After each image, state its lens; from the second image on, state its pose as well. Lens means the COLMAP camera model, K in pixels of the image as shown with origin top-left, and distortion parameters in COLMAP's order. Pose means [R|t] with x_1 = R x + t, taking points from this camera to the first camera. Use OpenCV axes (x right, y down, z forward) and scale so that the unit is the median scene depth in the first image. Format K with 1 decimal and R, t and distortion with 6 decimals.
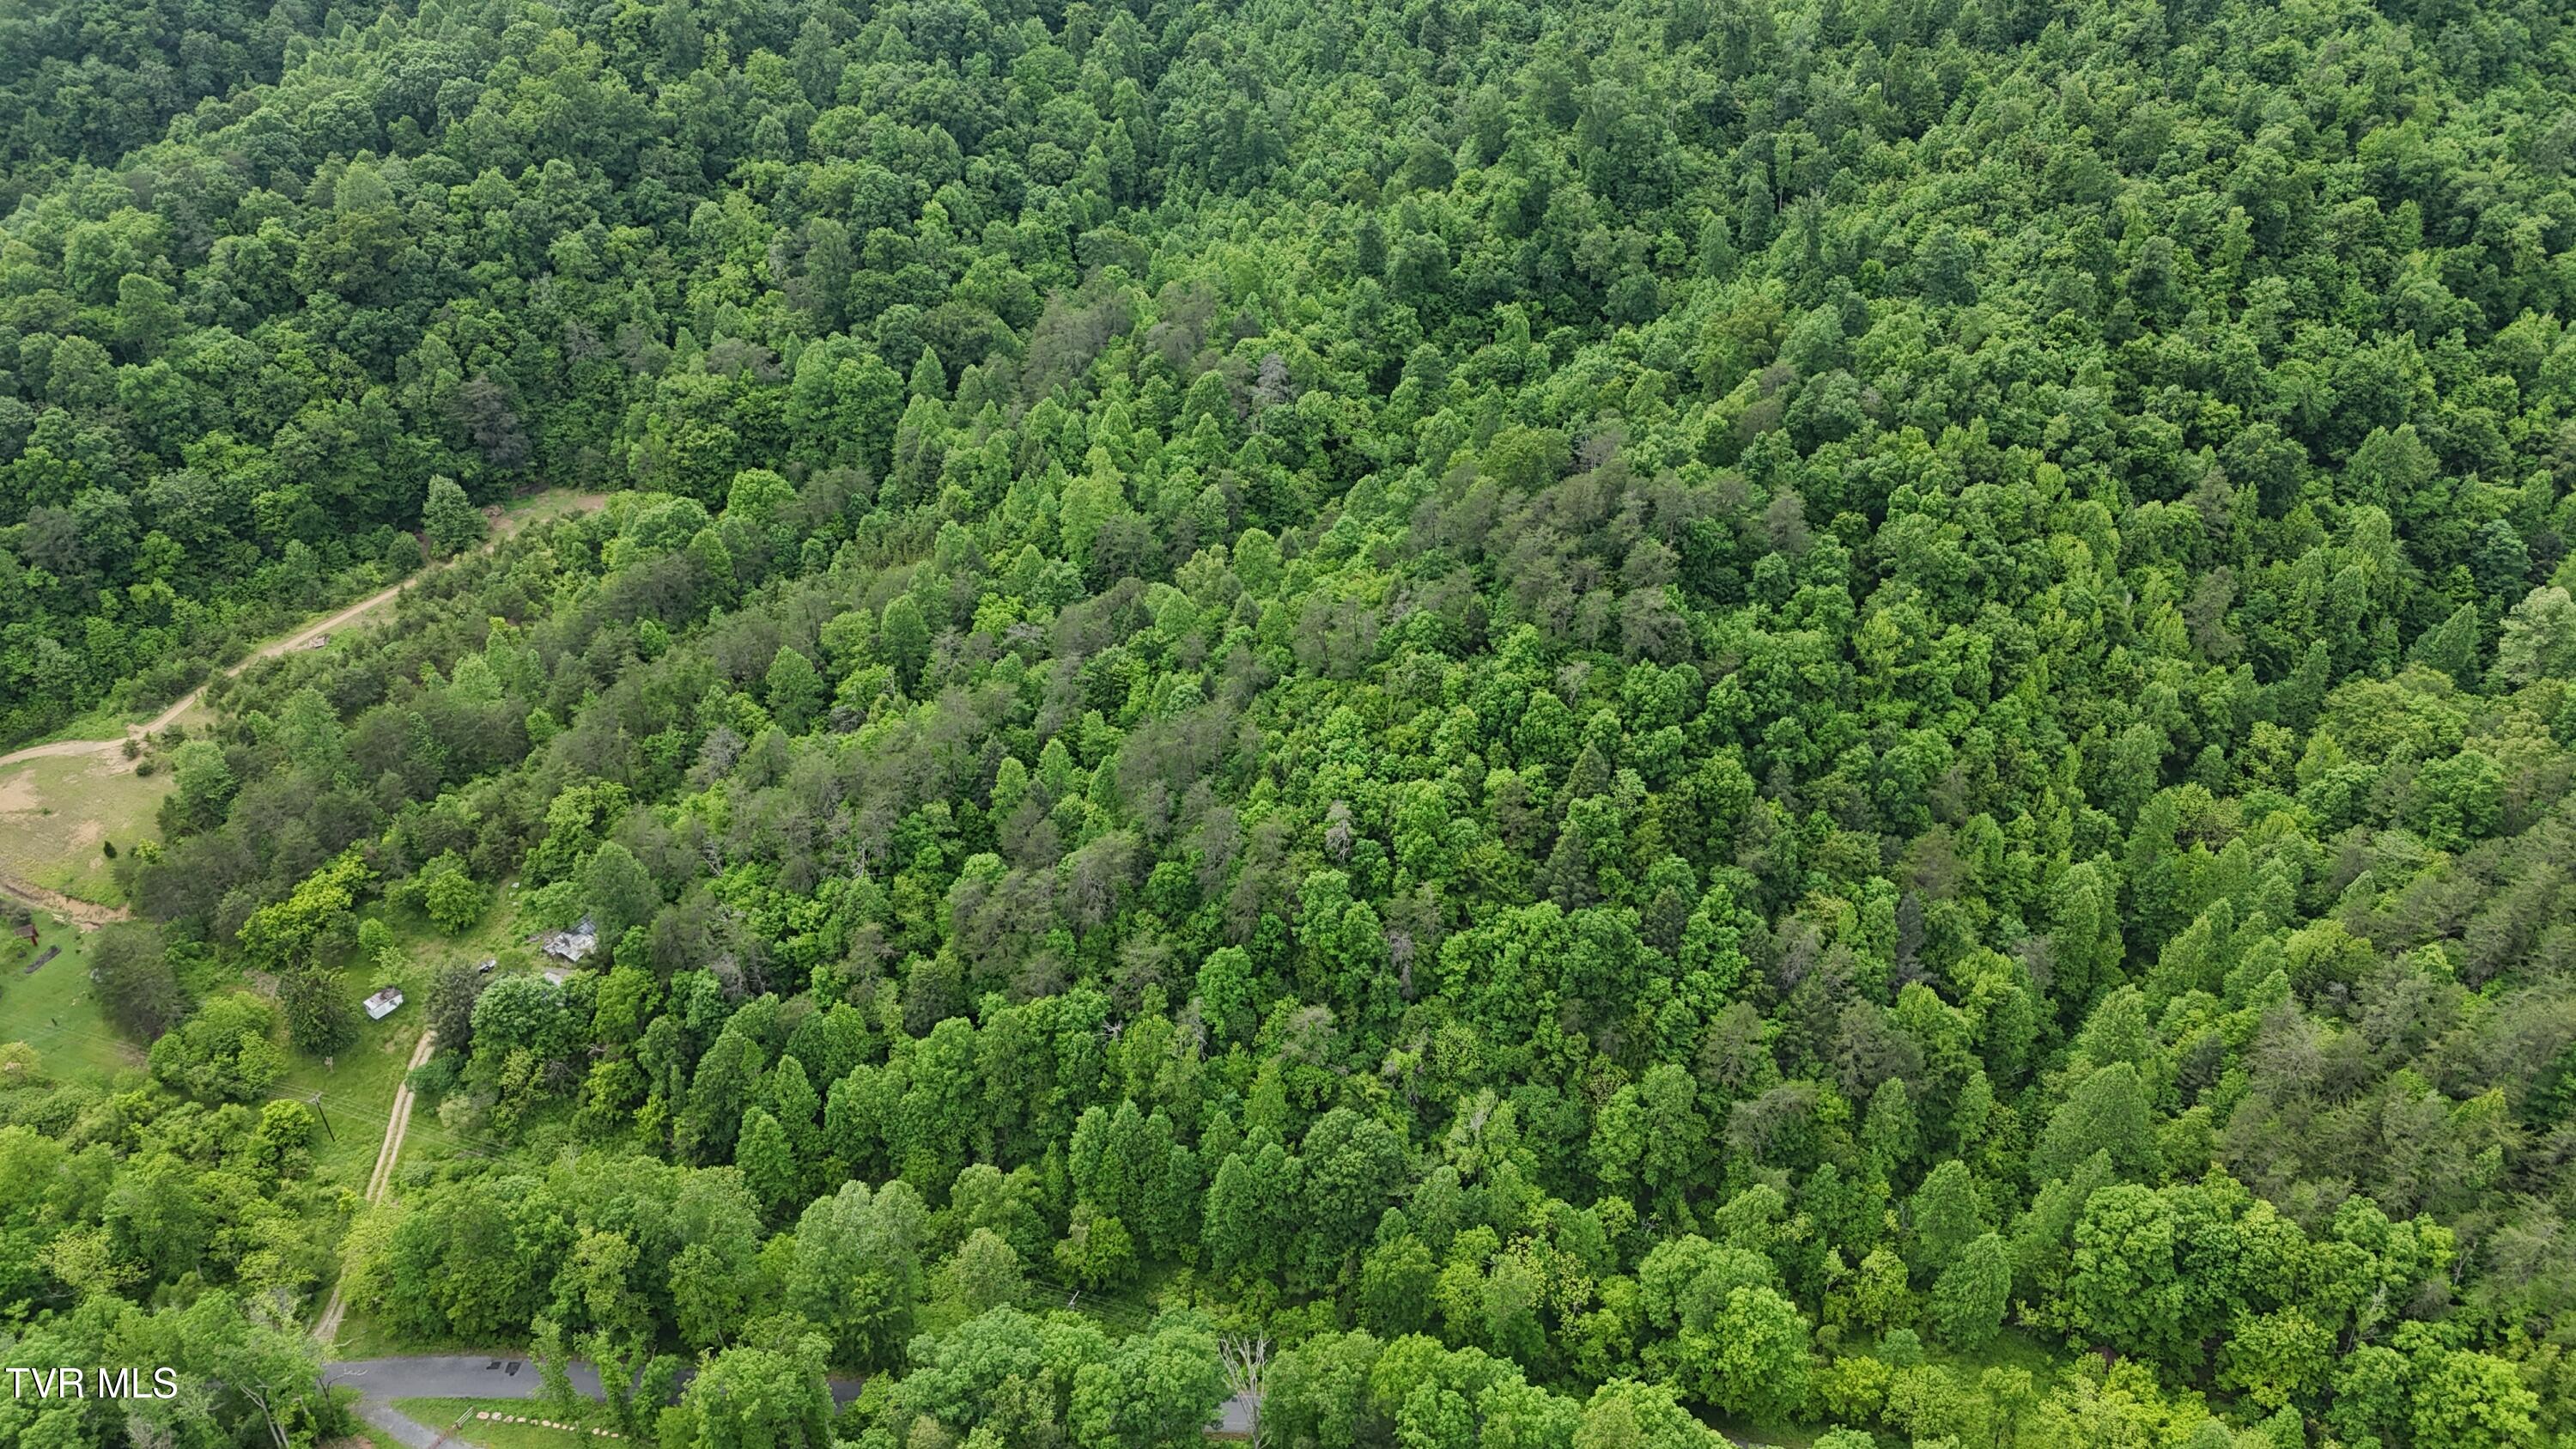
lens RADIAL K [[1893.8, 0, 1290.0], [0, 1893.8, 720.1], [0, 0, 1]] dist [0.066579, -0.054848]
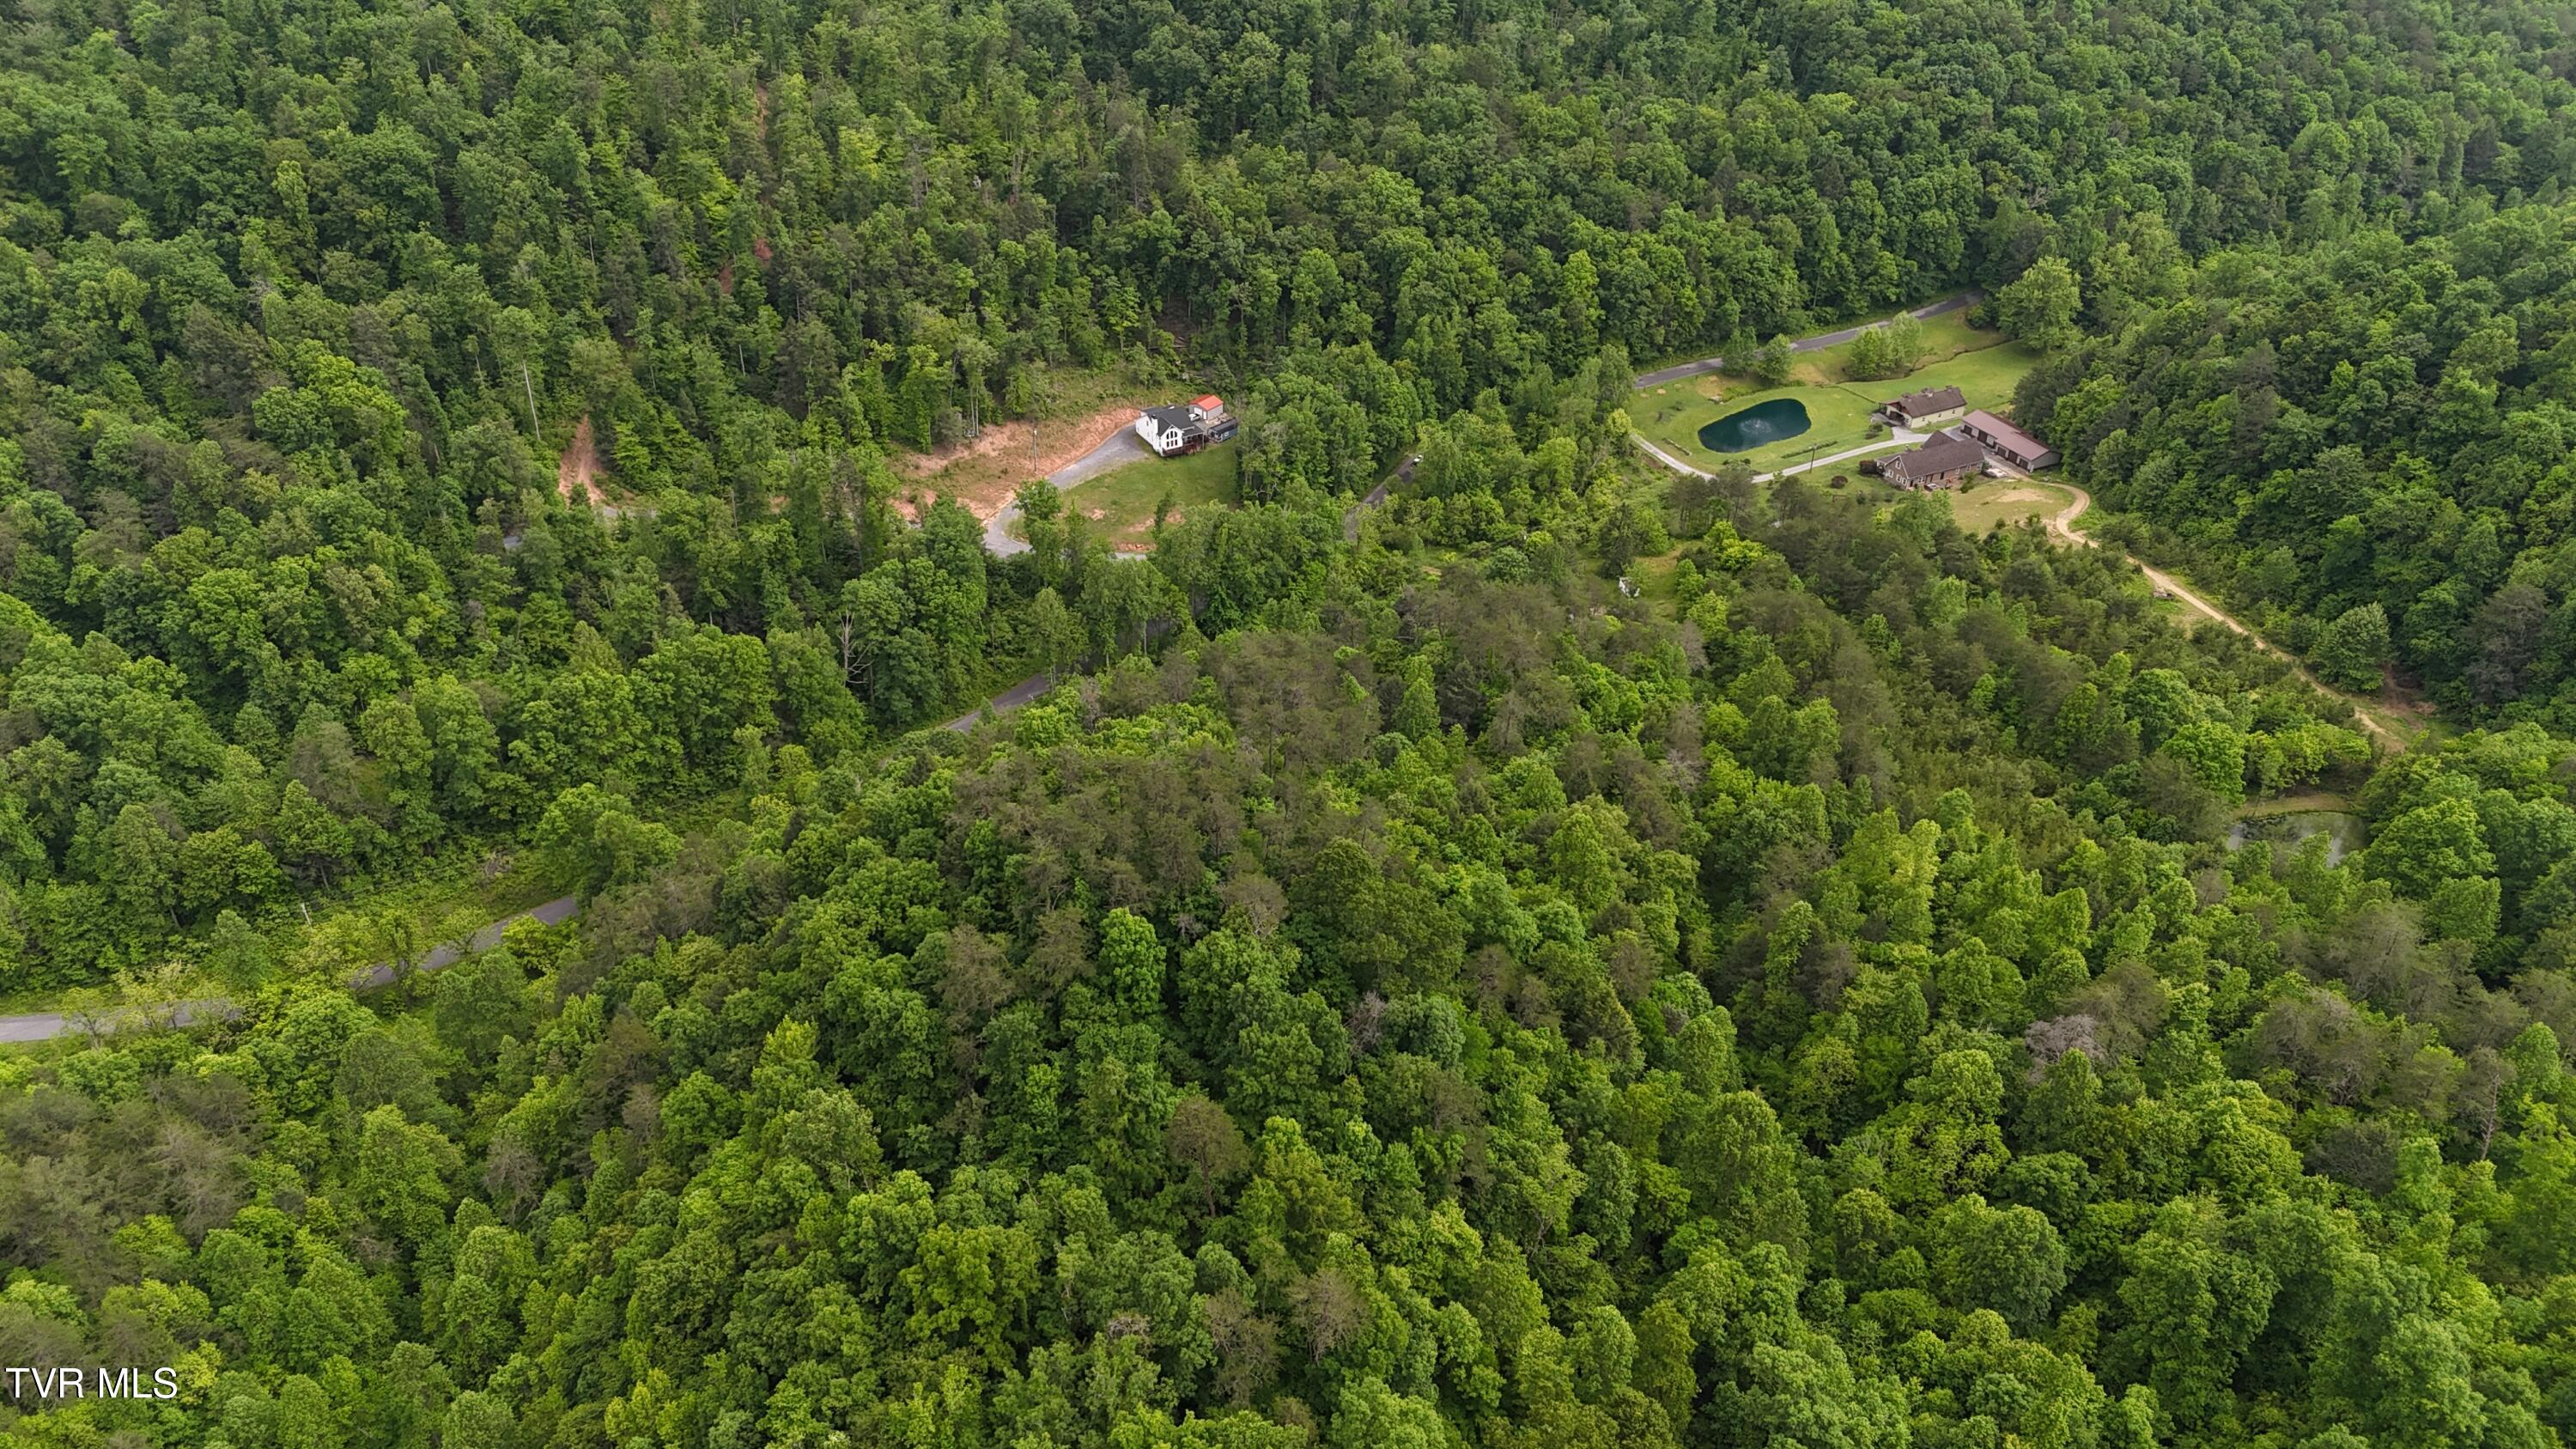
lens RADIAL K [[1893.8, 0, 1290.0], [0, 1893.8, 720.1], [0, 0, 1]] dist [0.066579, -0.054848]
pose [[-0.612213, 0.444166, -0.654150, 0.464165], [-0.445660, 0.489545, 0.749489, -0.555473], [0.653133, 0.750375, -0.101758, 0.839248]]
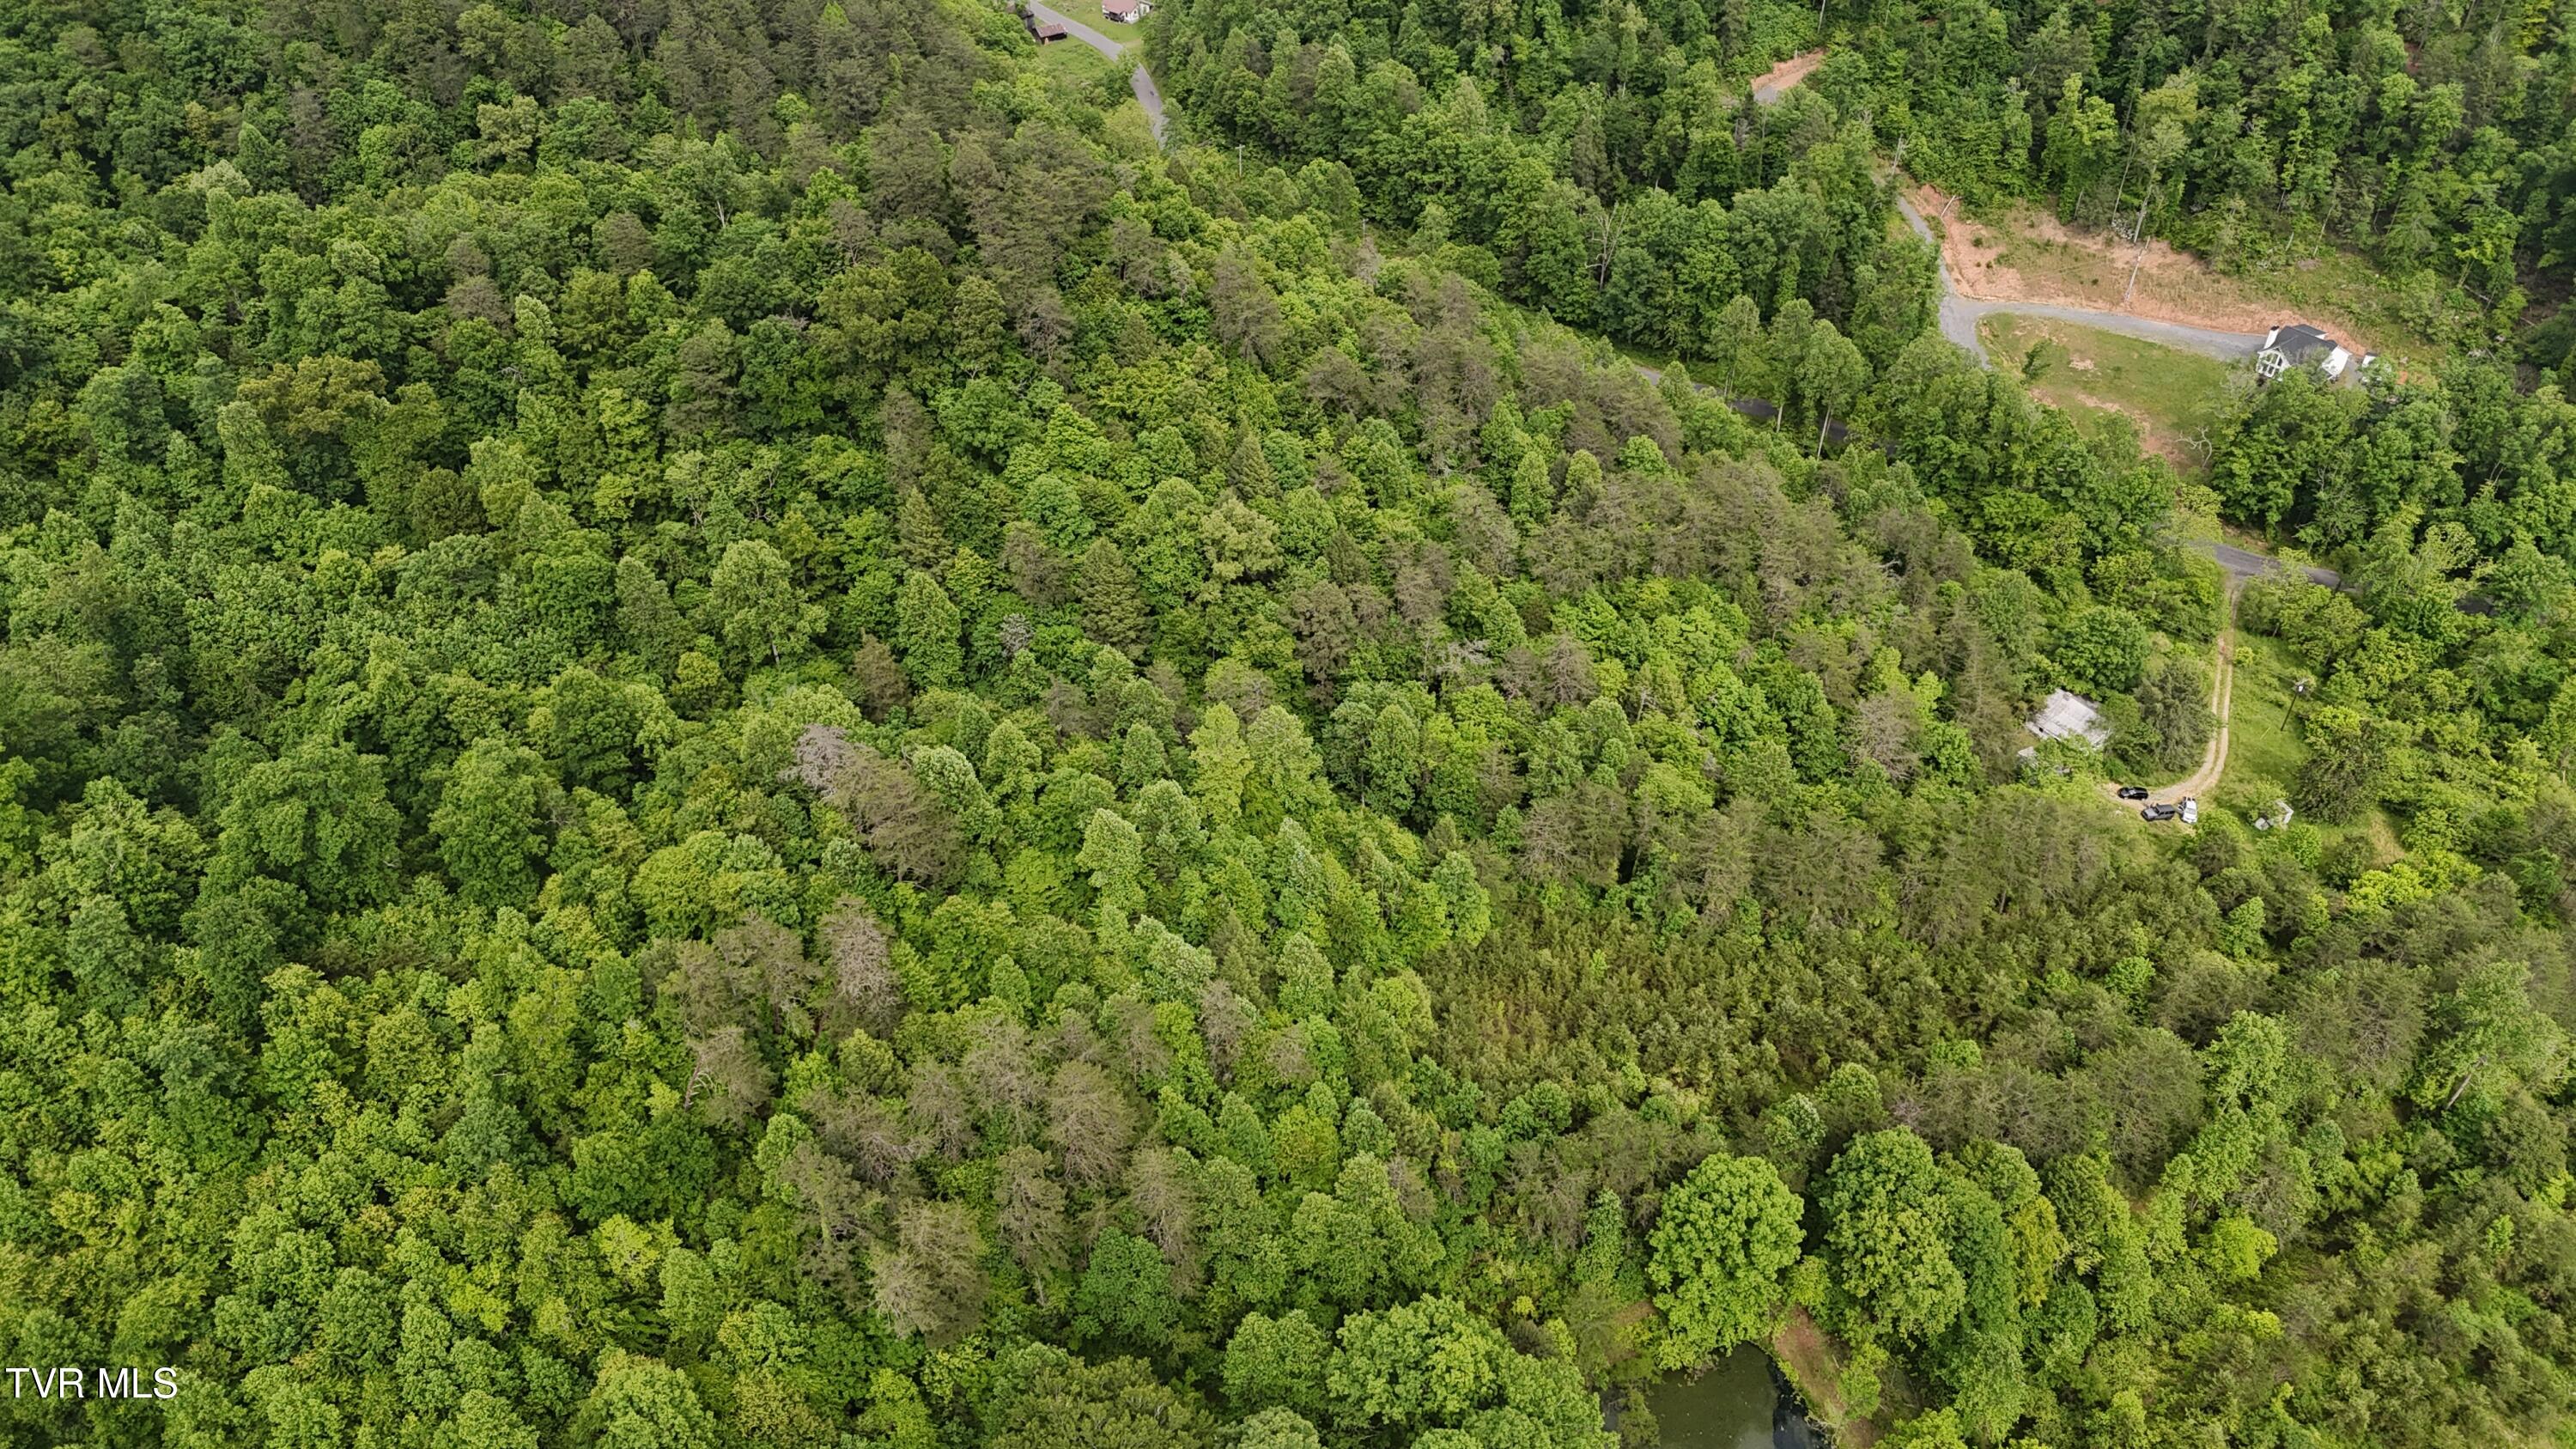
lens RADIAL K [[1893.8, 0, 1290.0], [0, 1893.8, 720.1], [0, 0, 1]] dist [0.066579, -0.054848]
pose [[-0.857680, -0.308775, 0.411149, -0.348040], [0.315632, 0.315069, 0.895046, -0.639231], [-0.405908, 0.897435, -0.172769, 1.036496]]
